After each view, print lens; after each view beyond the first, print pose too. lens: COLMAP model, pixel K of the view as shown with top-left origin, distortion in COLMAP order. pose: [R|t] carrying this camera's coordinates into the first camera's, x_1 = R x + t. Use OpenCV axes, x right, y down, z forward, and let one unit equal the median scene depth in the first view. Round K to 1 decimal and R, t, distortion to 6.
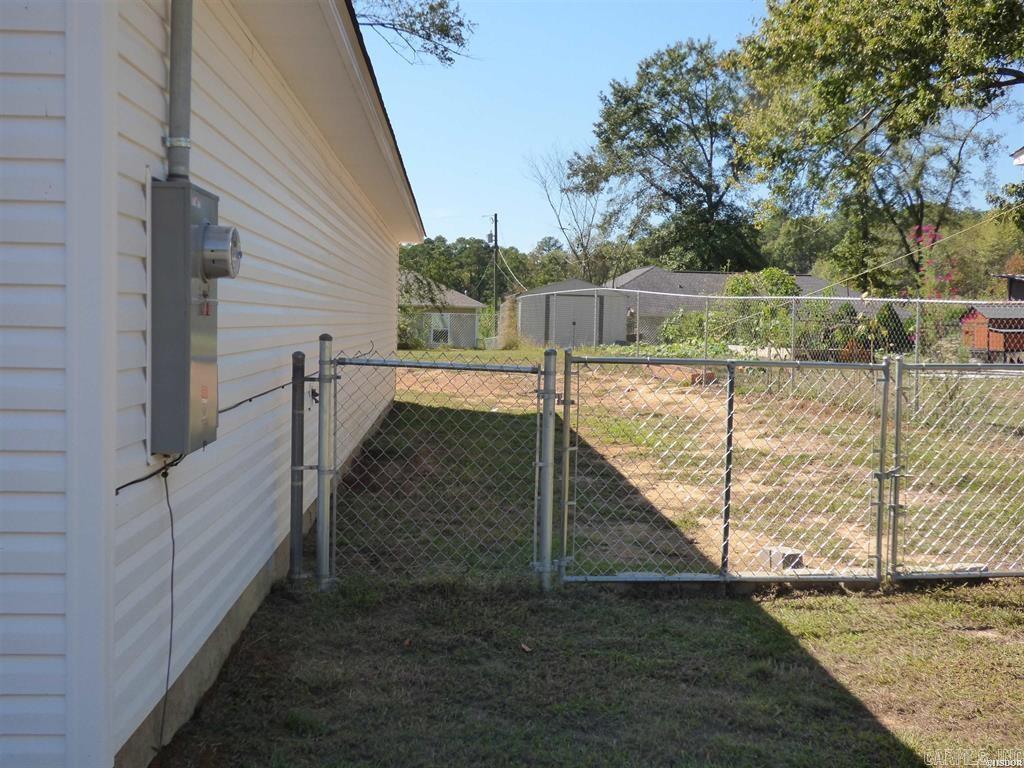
lens RADIAL K [[1127.2, 0, 509.0], [0, 1127.2, 386.0], [0, 0, 1]] dist [-0.012318, 0.000000]
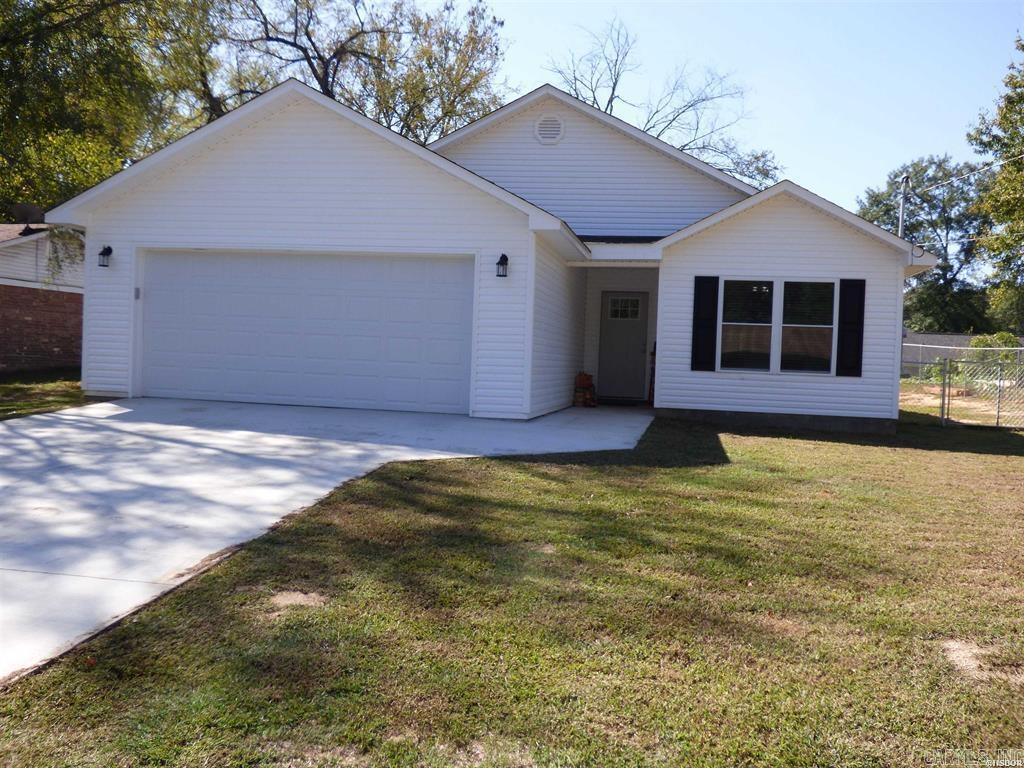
lens RADIAL K [[953.4, 0, 517.0], [0, 953.4, 383.1], [0, 0, 1]] dist [-0.009305, 0.000000]
pose [[0.972481, 0.018081, -0.232280, -0.044195], [-0.028706, 0.998686, -0.042446, 0.016239], [0.231208, 0.047945, 0.971722, -0.169509]]
